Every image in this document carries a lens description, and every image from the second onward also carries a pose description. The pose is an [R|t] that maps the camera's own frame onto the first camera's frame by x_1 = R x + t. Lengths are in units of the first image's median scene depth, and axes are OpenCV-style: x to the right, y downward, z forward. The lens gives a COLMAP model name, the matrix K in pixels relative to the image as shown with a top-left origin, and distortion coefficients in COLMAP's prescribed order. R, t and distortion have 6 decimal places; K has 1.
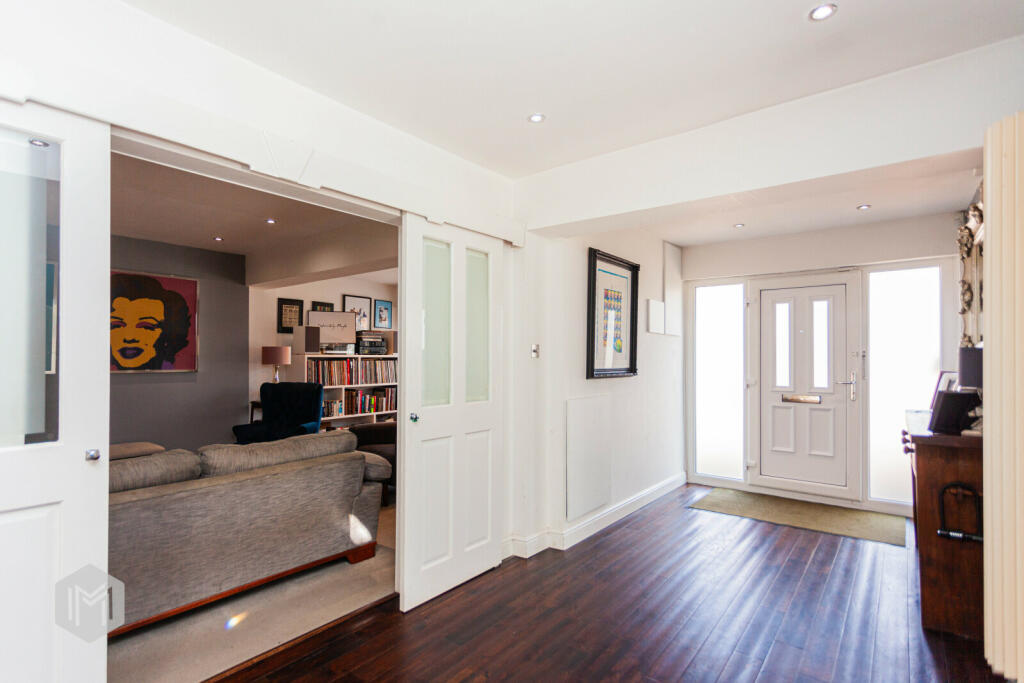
lens RADIAL K [[496.7, 0, 509.7], [0, 496.7, 355.5], [0, 0, 1]] dist [0.000665, 0.000299]
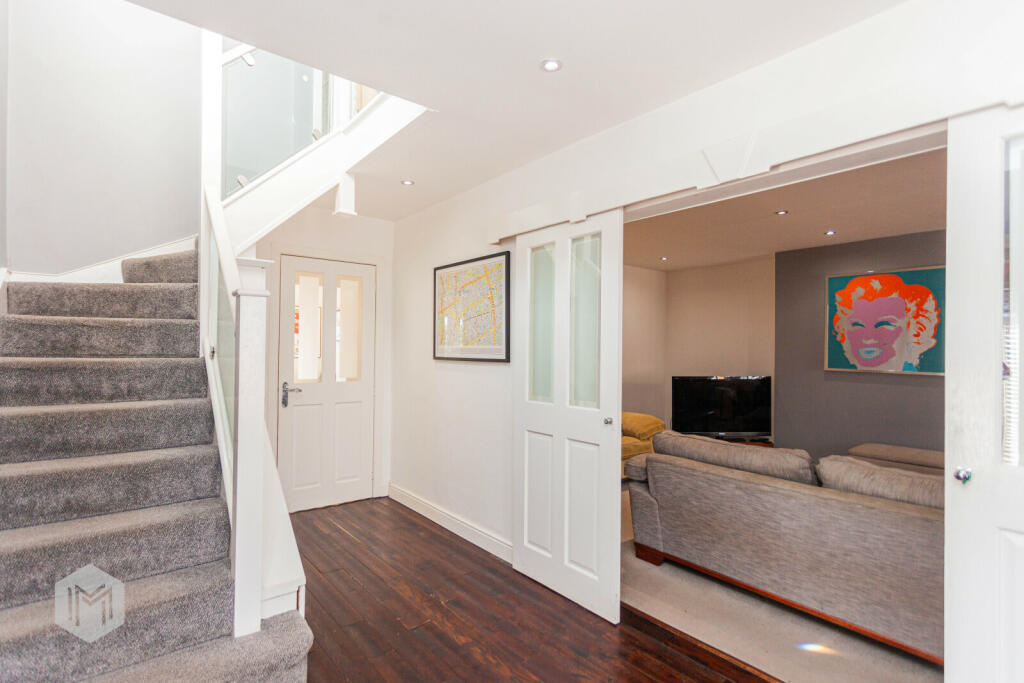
lens RADIAL K [[499.0, 0, 510.8], [0, 499.0, 345.1], [0, 0, 1]] dist [0.000570, 0.000019]
pose [[-0.228780, -0.012373, -0.973399, 0.237371], [-0.008284, 0.999908, -0.010763, -0.006420], [0.973443, 0.005601, -0.228862, 0.317346]]
